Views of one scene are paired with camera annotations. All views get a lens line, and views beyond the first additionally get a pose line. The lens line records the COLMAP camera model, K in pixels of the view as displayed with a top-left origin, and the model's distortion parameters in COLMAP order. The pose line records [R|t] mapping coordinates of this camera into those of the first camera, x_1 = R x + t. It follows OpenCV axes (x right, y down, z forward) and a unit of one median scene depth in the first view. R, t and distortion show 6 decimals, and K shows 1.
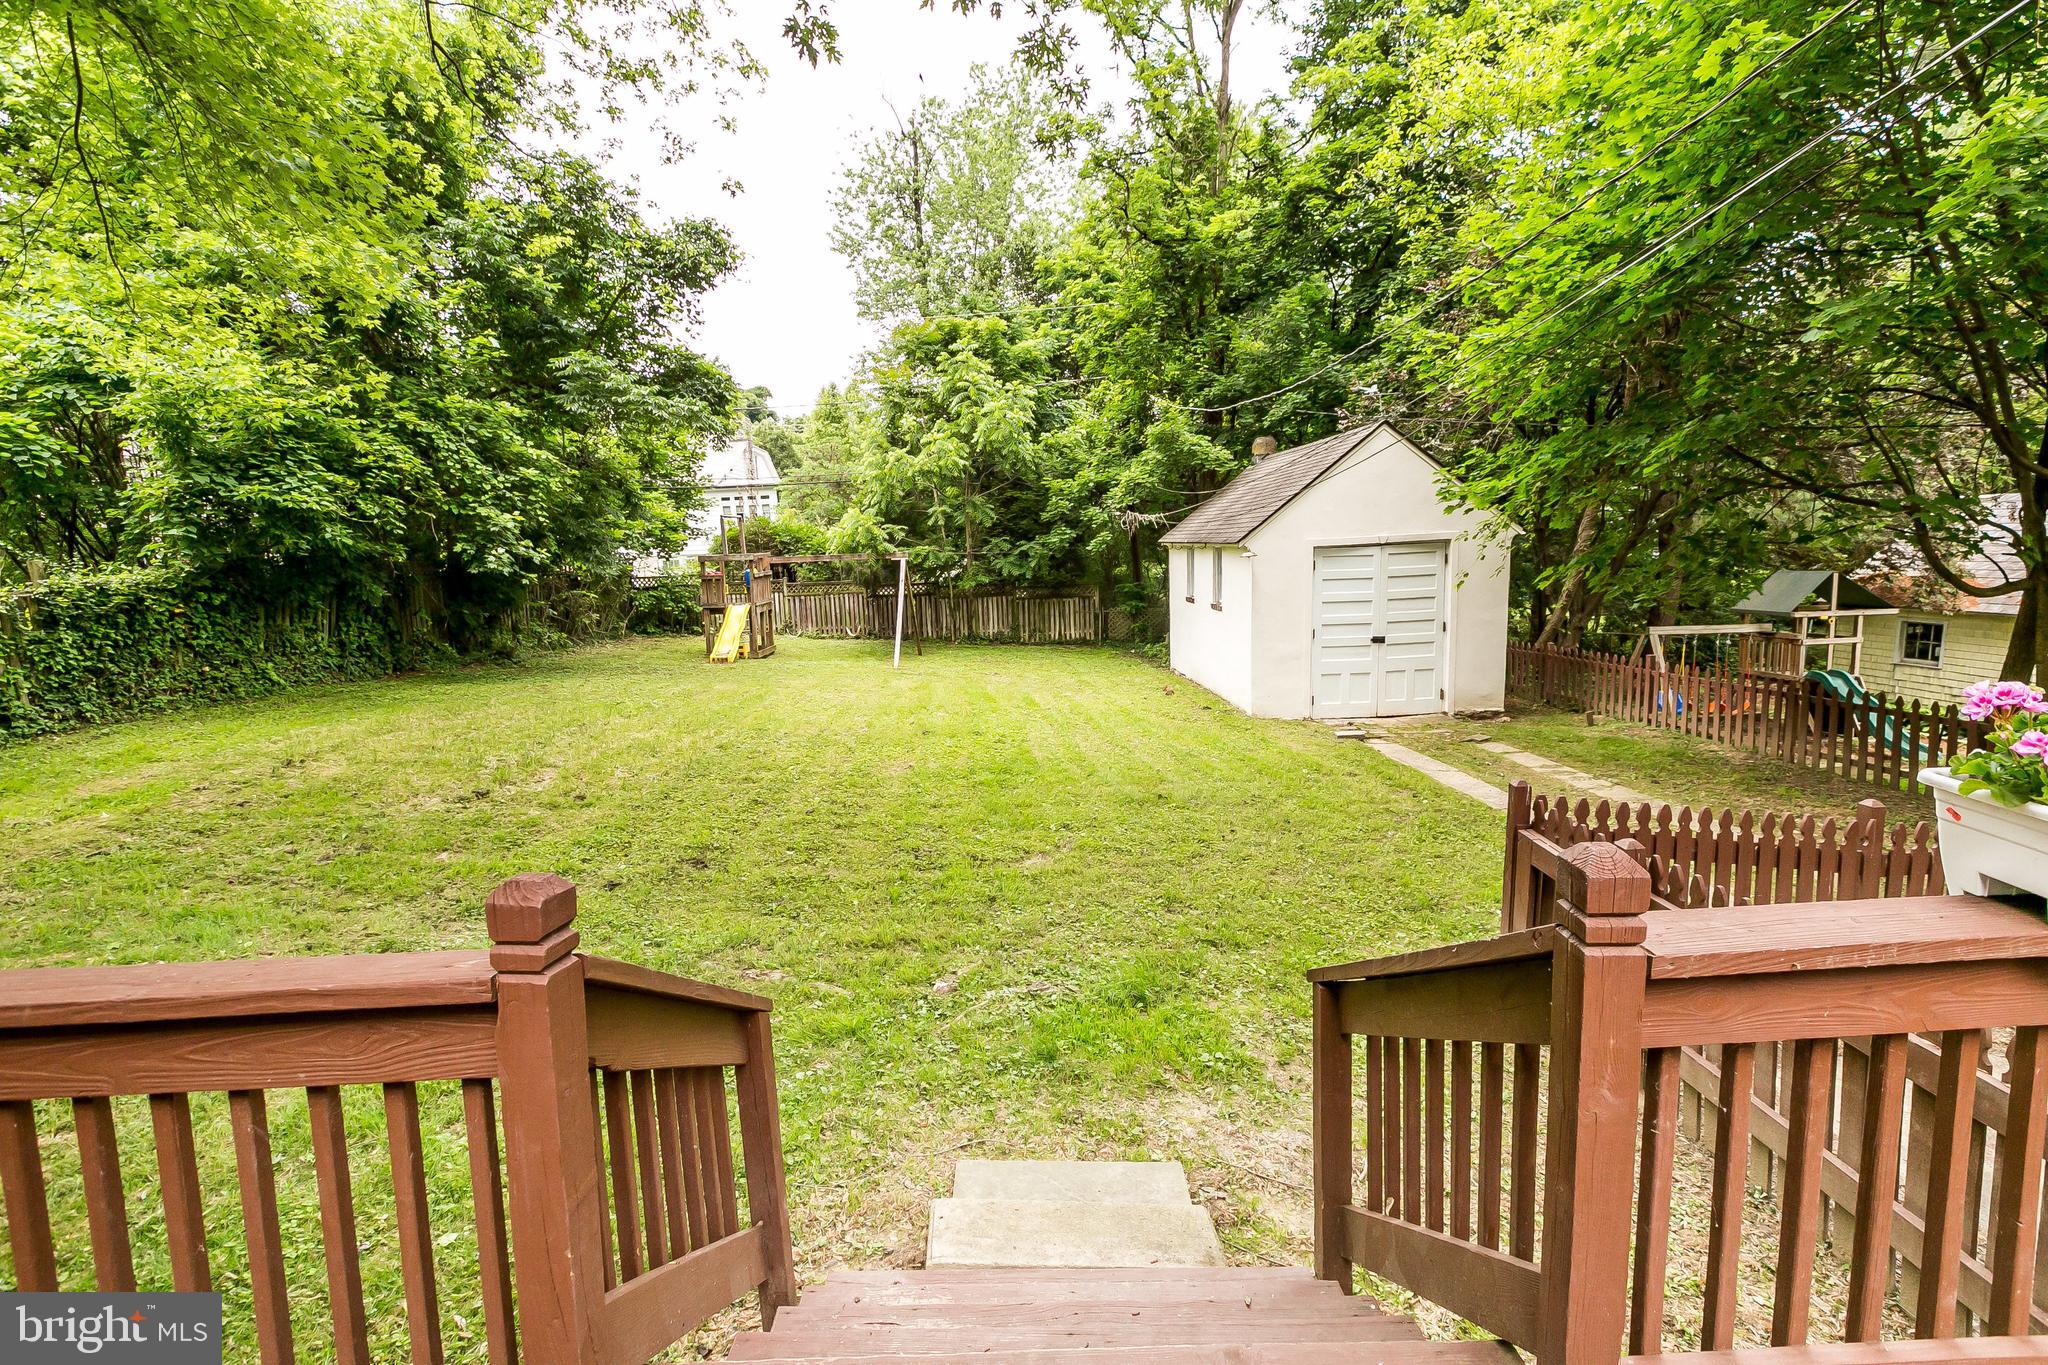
lens RADIAL K [[935.2, 0, 1015.9], [0, 935.2, 688.3], [0, 0, 1]] dist [0.000192, -0.000318]
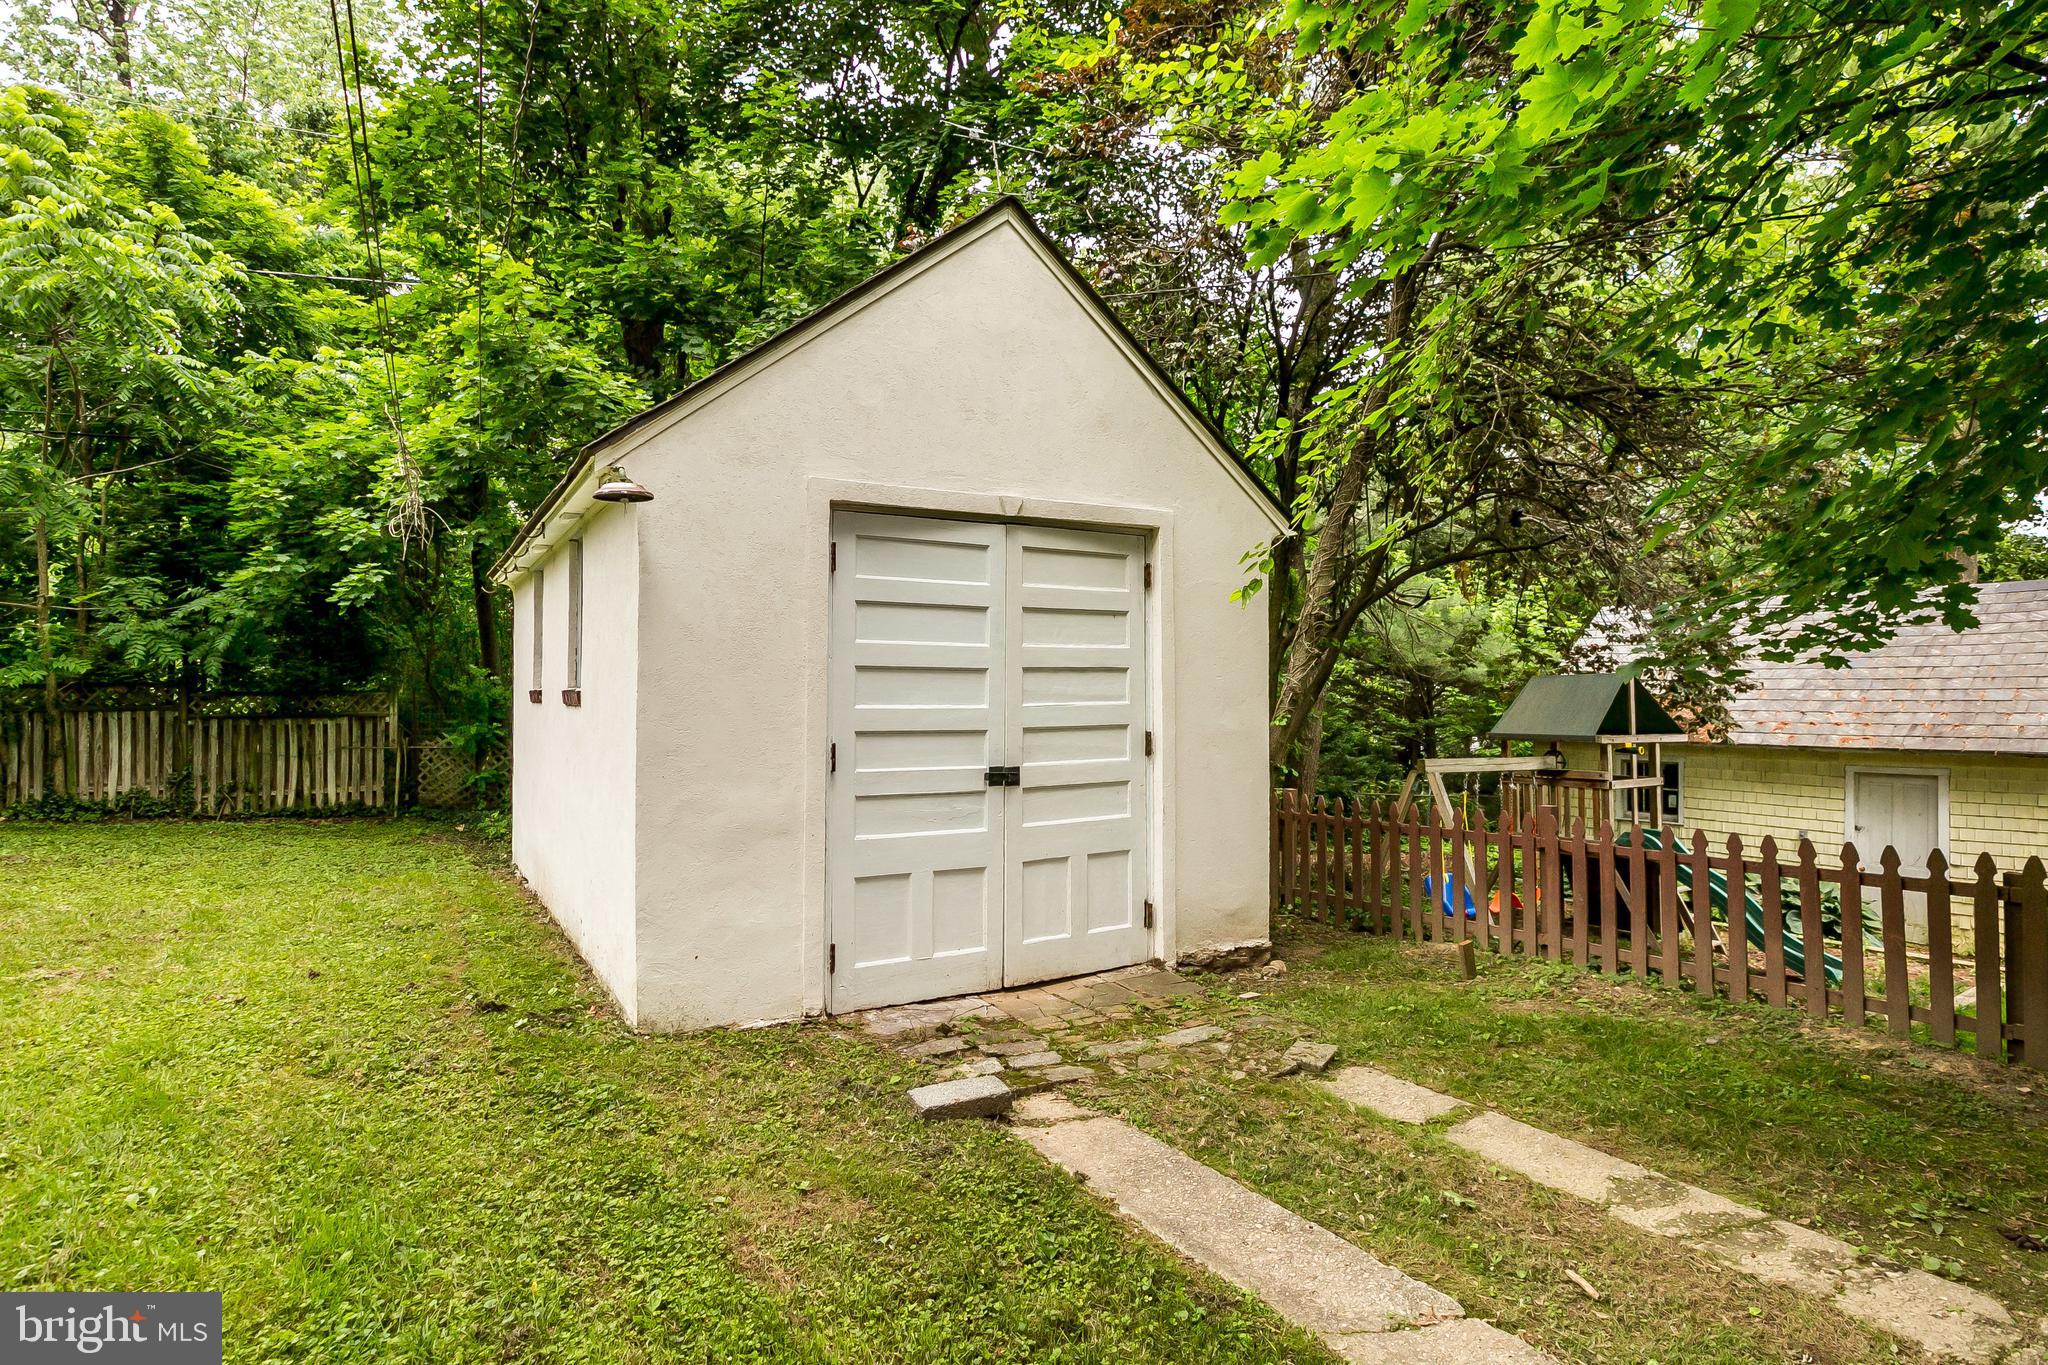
lens RADIAL K [[993.8, 0, 1023.7], [0, 993.8, 702.4], [0, 0, 1]] dist [0.000168, -0.000207]
pose [[0.873434, 0.038254, 0.485438, 0.161650], [0.042151, 0.987228, -0.153637, -0.016105], [-0.485115, 0.154653, 0.860666, 0.520011]]
